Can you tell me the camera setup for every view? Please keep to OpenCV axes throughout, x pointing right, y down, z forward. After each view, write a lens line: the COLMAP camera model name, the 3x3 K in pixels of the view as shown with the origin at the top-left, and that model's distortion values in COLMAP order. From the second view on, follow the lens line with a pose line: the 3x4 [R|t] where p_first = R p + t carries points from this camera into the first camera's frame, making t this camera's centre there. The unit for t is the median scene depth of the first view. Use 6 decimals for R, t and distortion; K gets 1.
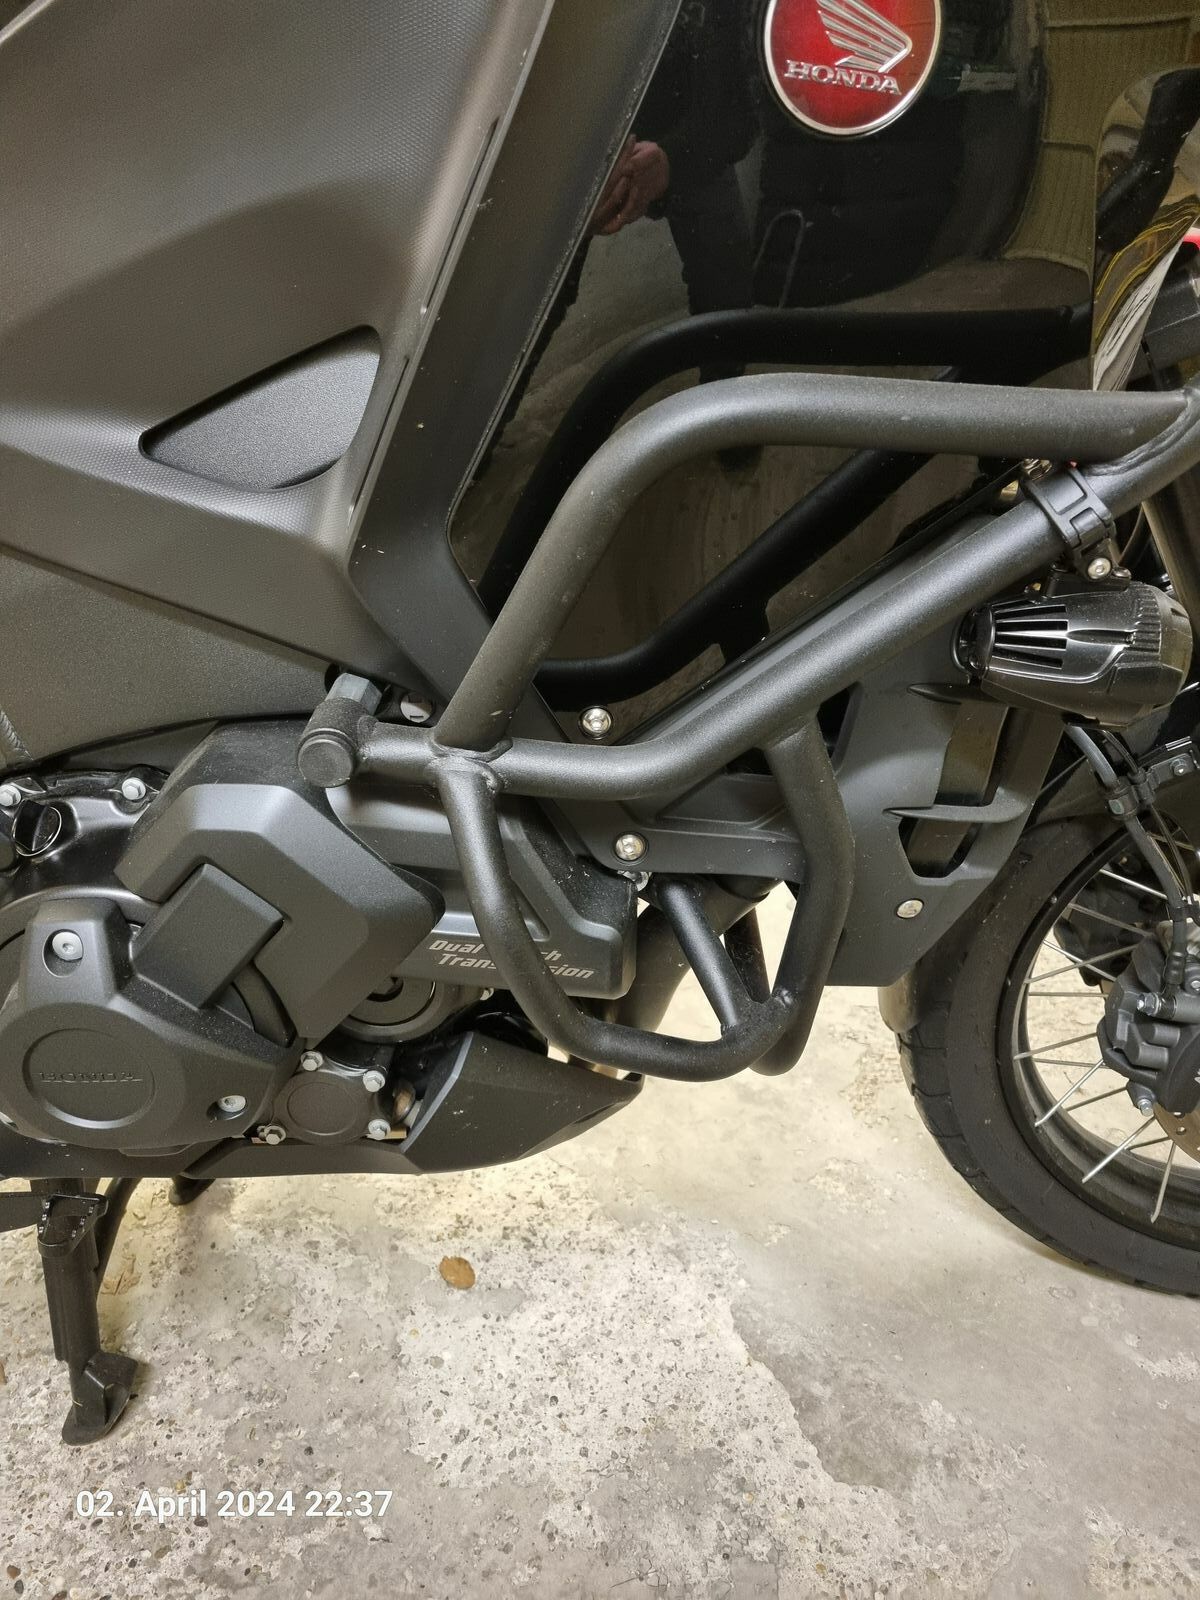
lens RADIAL K [[1210.8, 0, 588.7], [0, 1210.8, 774.2], [0, 0, 1]] dist [0.037627, -0.028686]
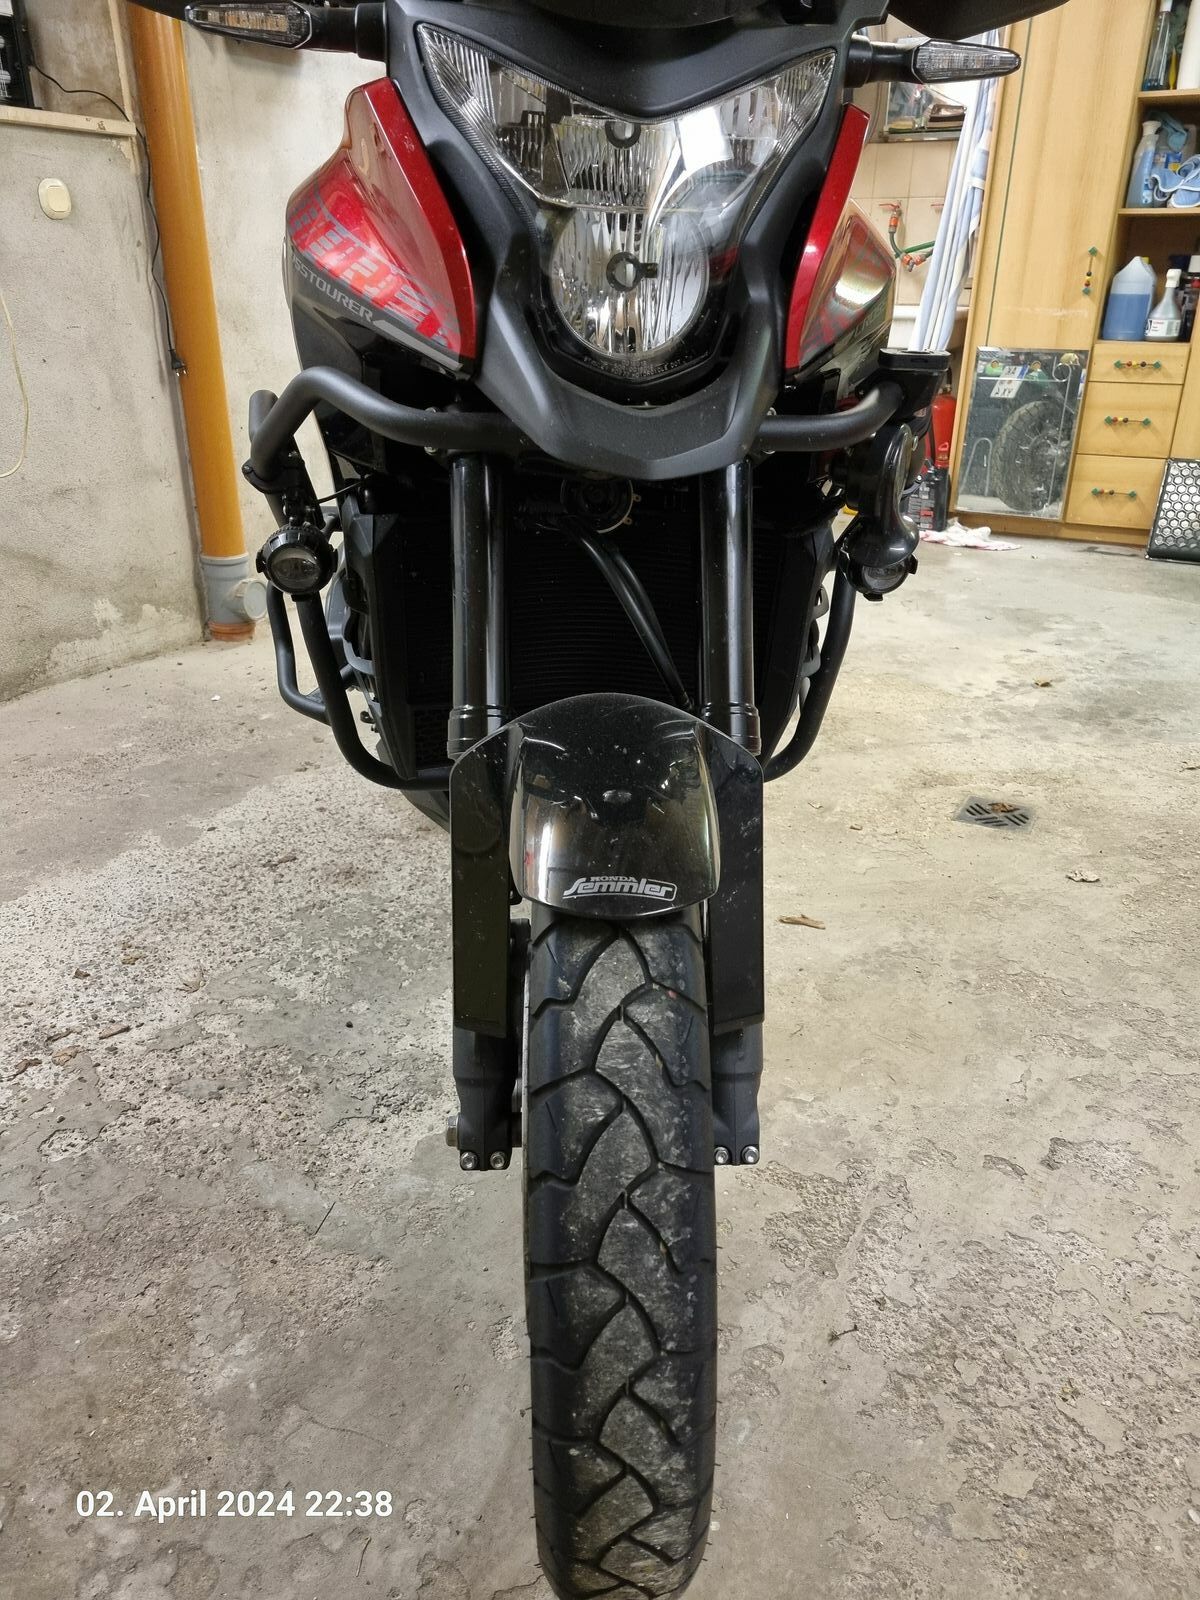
lens RADIAL K [[1210.8, 0, 610.5], [0, 1210.8, 746.4], [0, 0, 1]] dist [0.037627, -0.028686]
pose [[0.119910, 0.399418, -0.908893, 1.398976], [-0.492323, 0.818923, 0.294928, -0.396418], [0.862113, 0.412104, 0.294840, 0.537874]]
